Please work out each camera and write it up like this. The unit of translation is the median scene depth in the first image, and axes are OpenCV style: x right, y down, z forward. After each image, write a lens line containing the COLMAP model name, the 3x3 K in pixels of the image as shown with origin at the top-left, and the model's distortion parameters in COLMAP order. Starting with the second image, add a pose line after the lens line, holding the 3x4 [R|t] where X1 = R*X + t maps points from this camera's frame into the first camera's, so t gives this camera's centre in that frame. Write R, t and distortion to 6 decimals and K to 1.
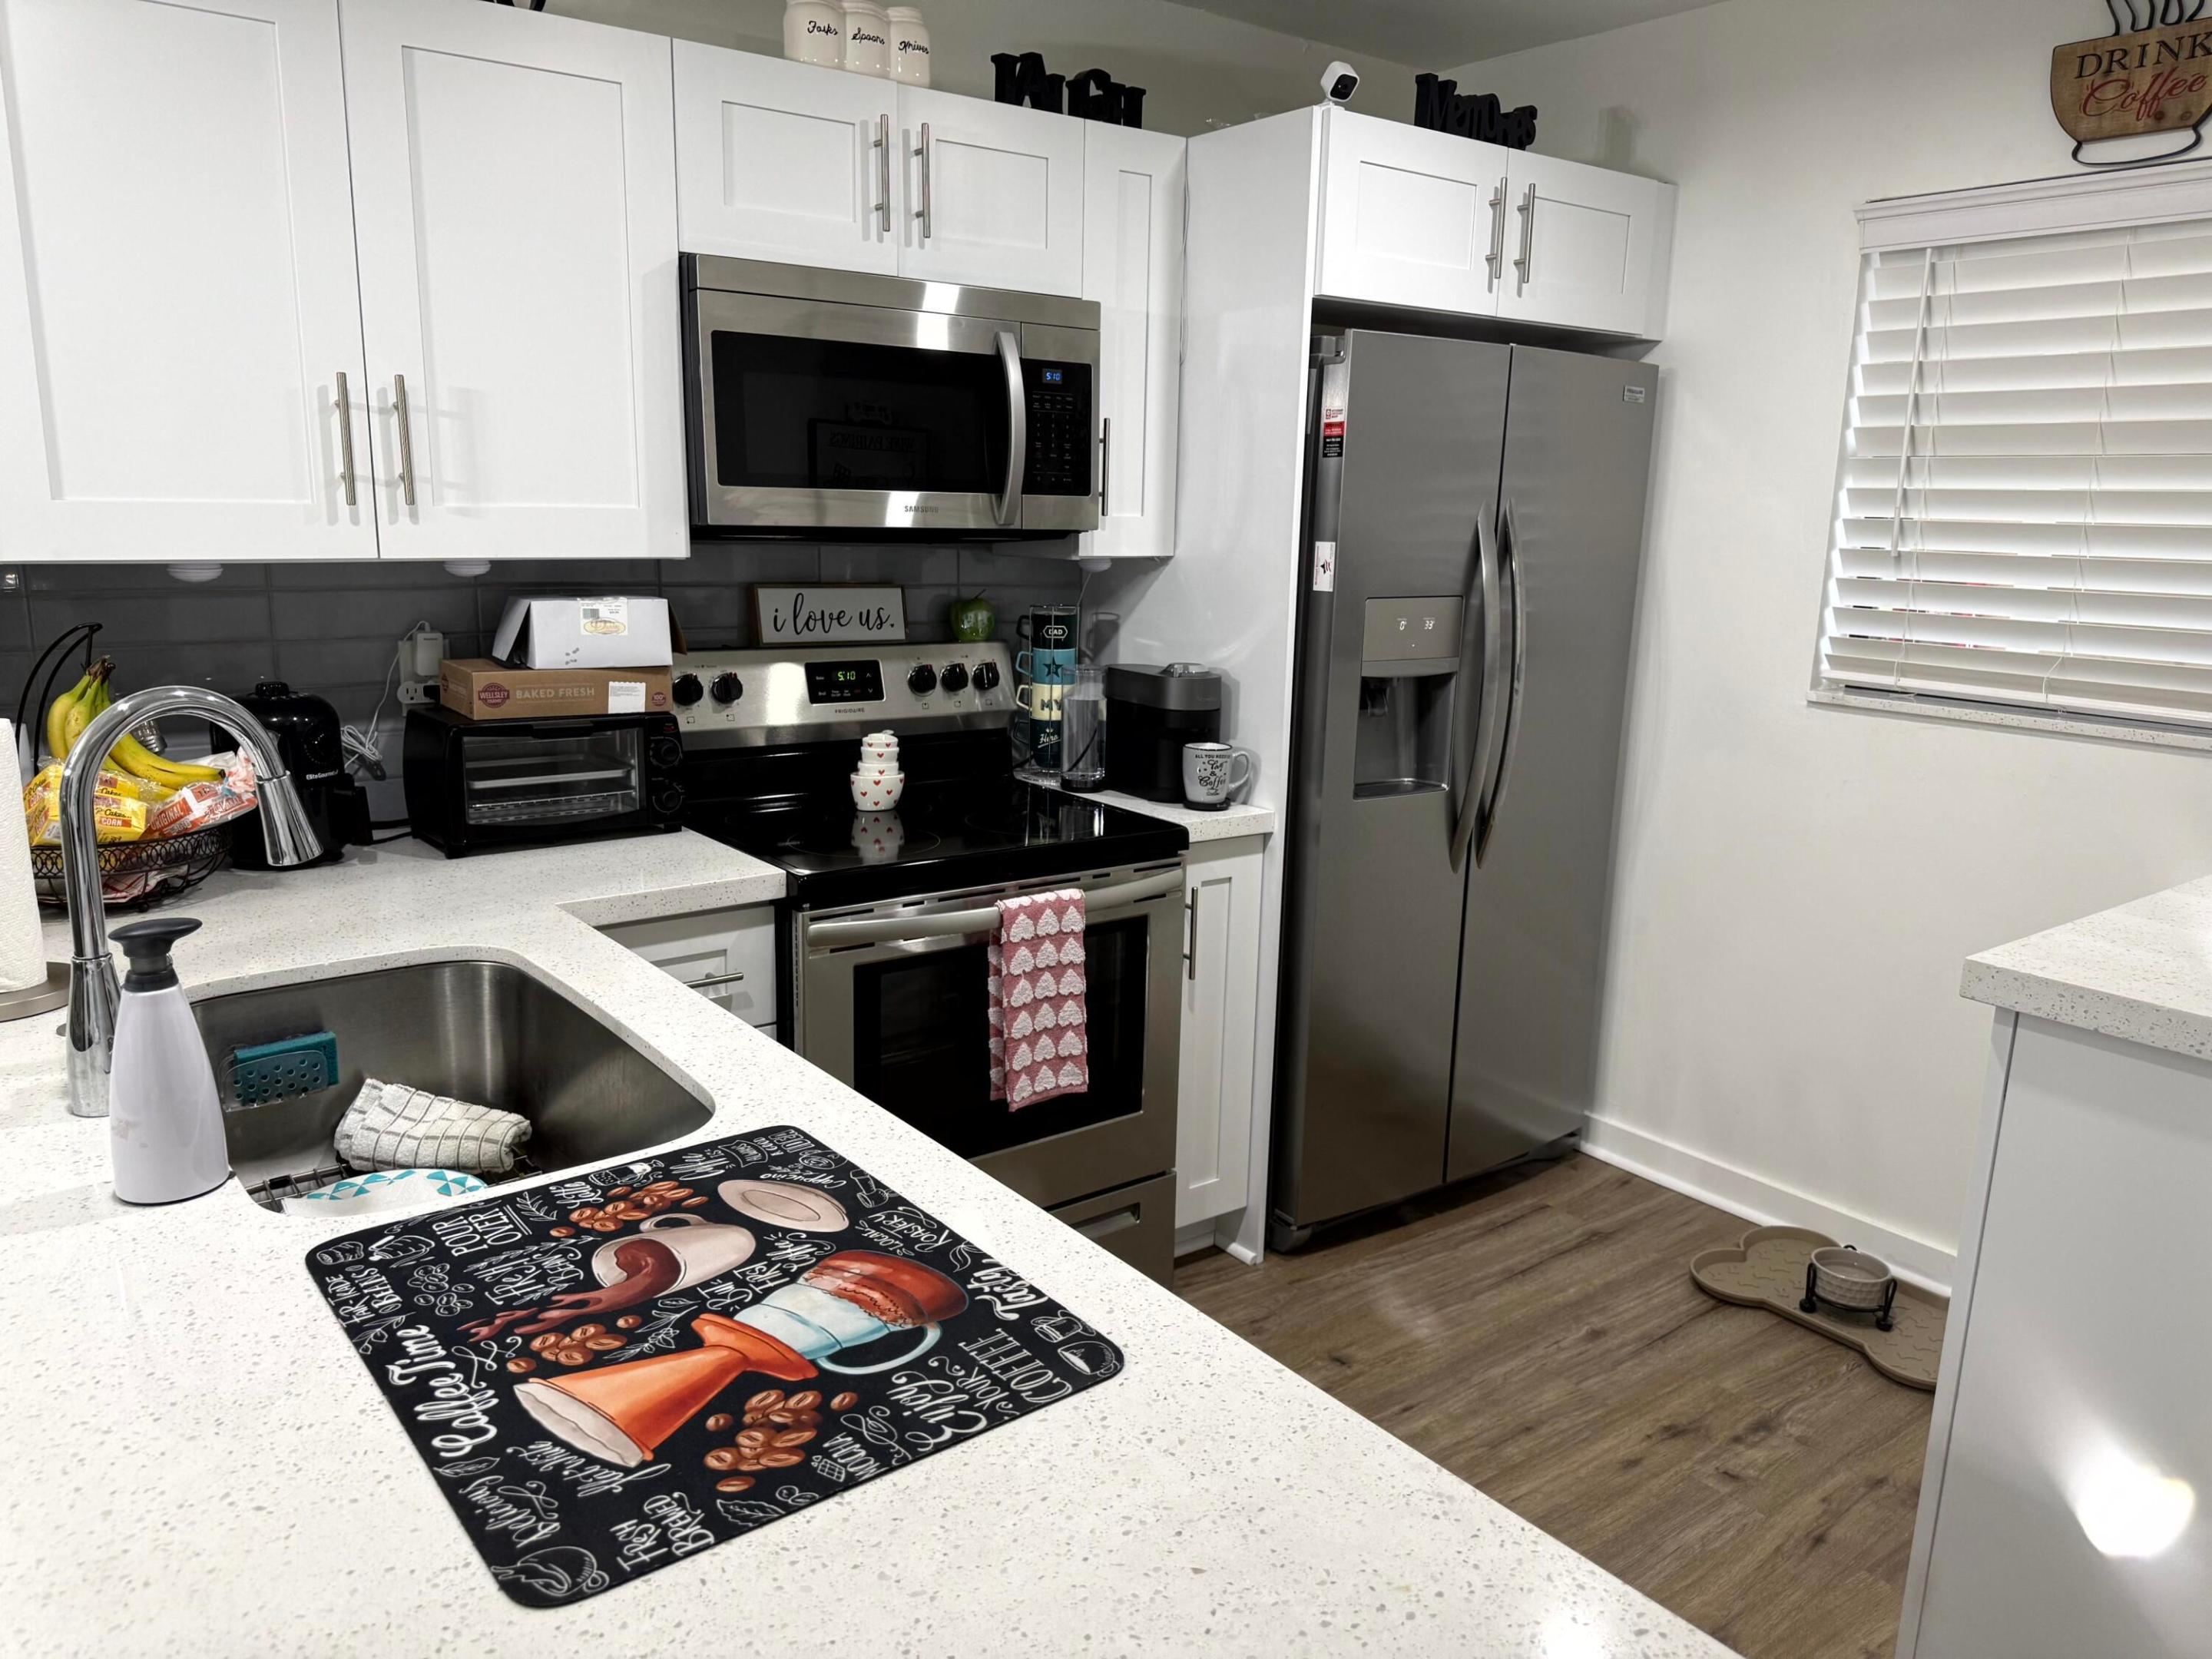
lens RADIAL K [[1531.1, 0, 1113.7], [0, 1531.1, 864.4], [0, 0, 1]] dist [0.001025, -0.003616]
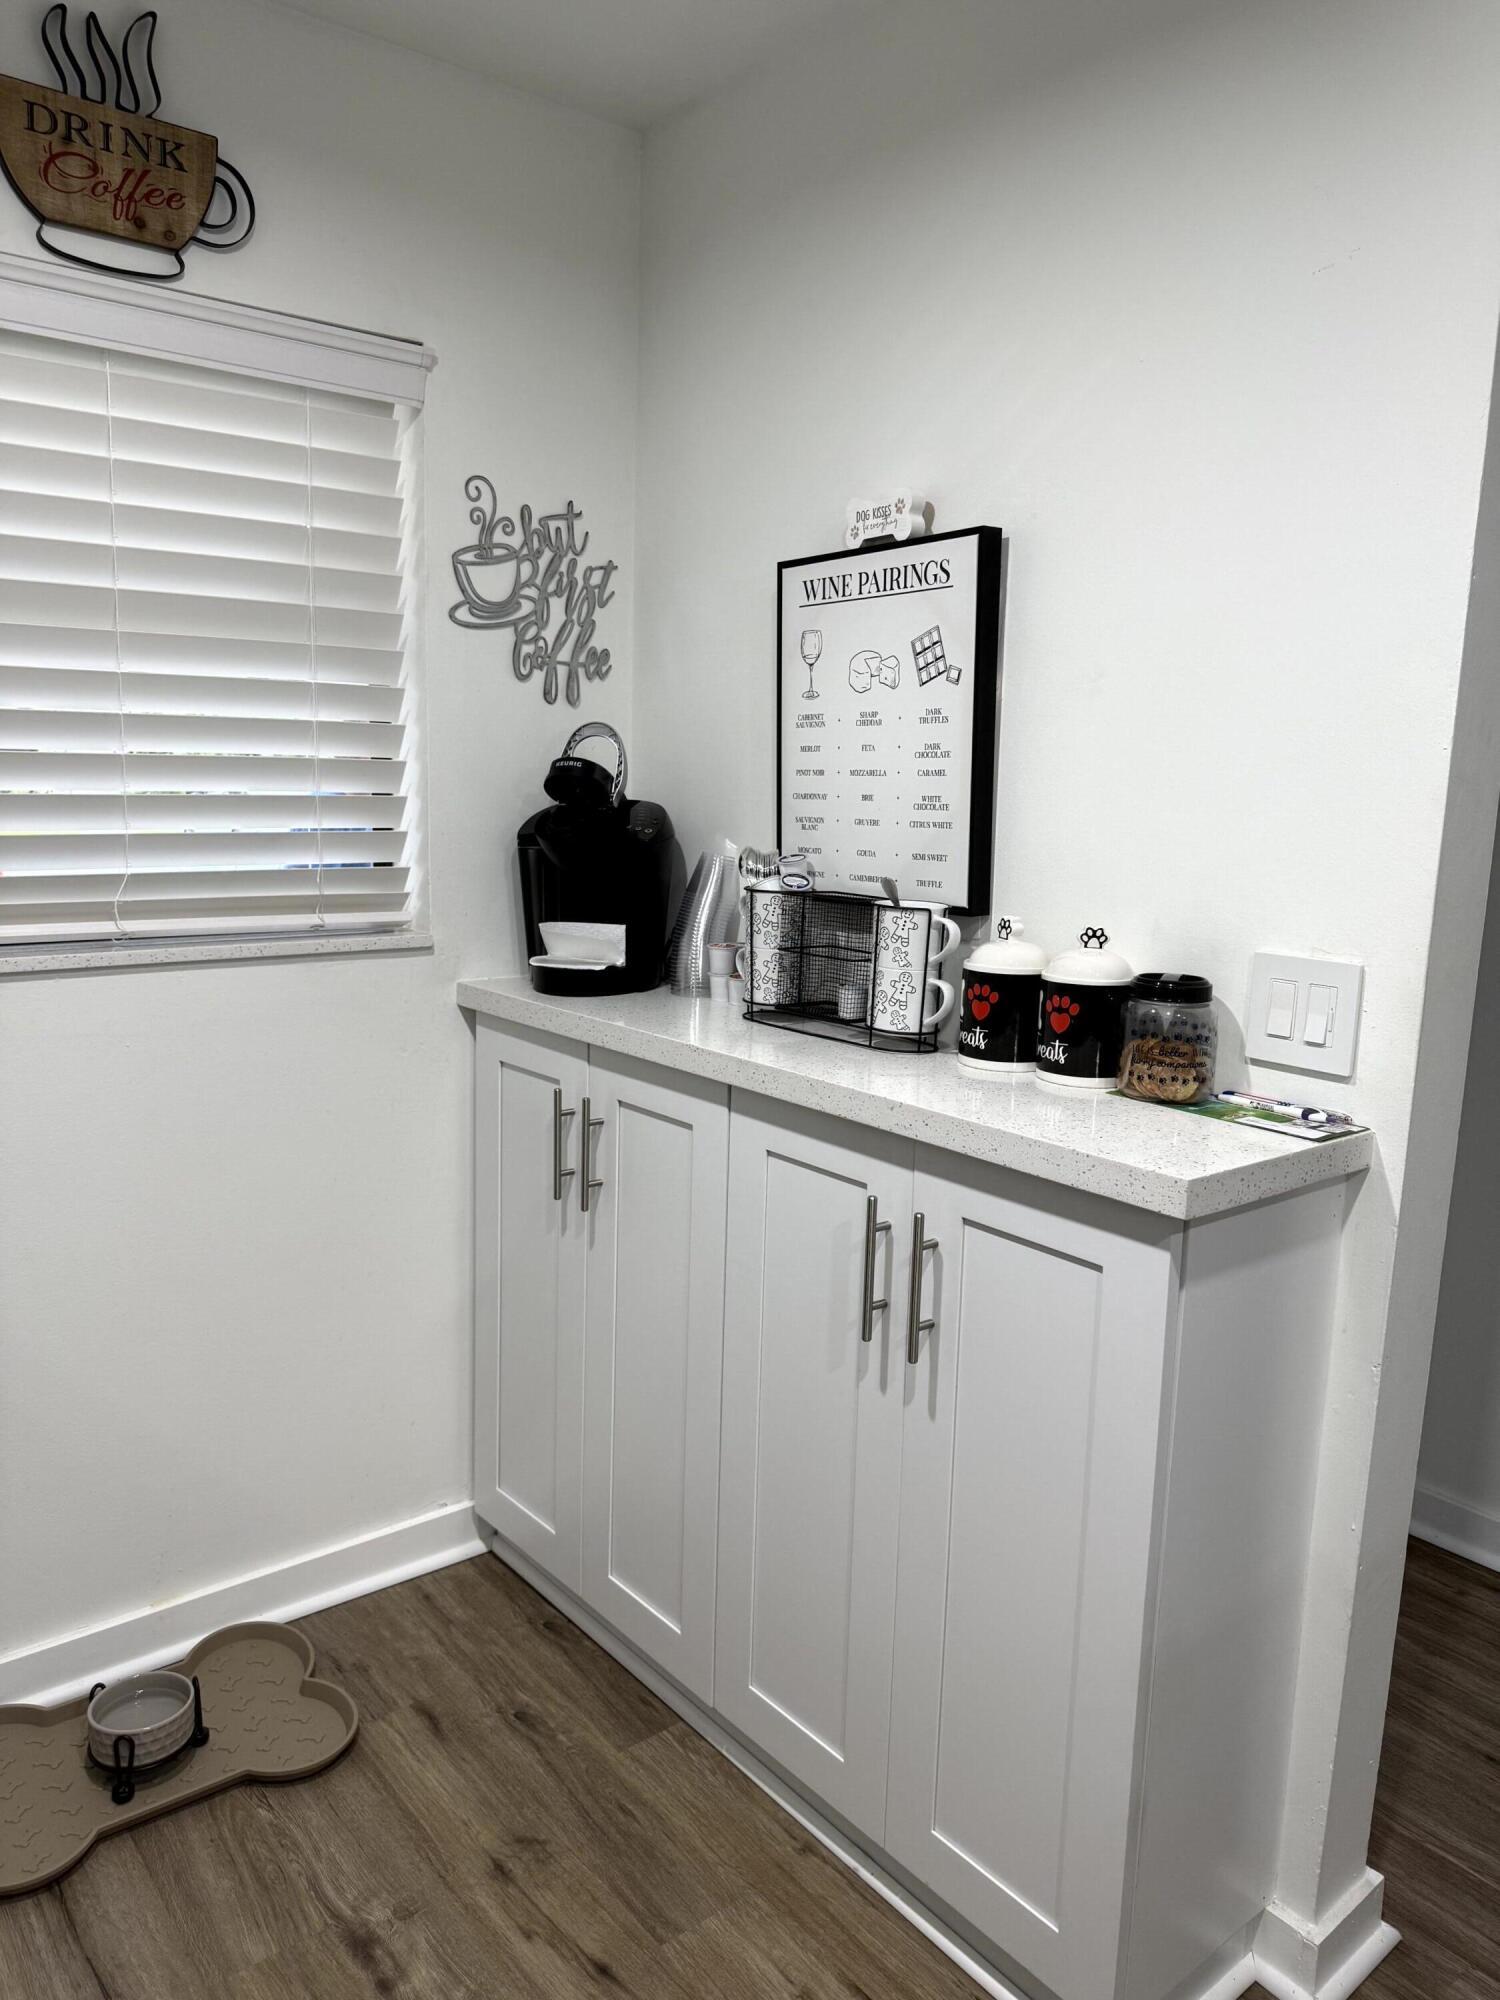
lens RADIAL K [[1439.7, 0, 753.6], [0, 1439.7, 1007.9], [0, 0, 1]] dist [0.018074, -0.020125]
pose [[-0.027039, -0.190497, 0.981315, -0.174280], [0.205606, 0.959625, 0.191952, -0.158153], [-0.978261, 0.206955, 0.013220, 0.733332]]
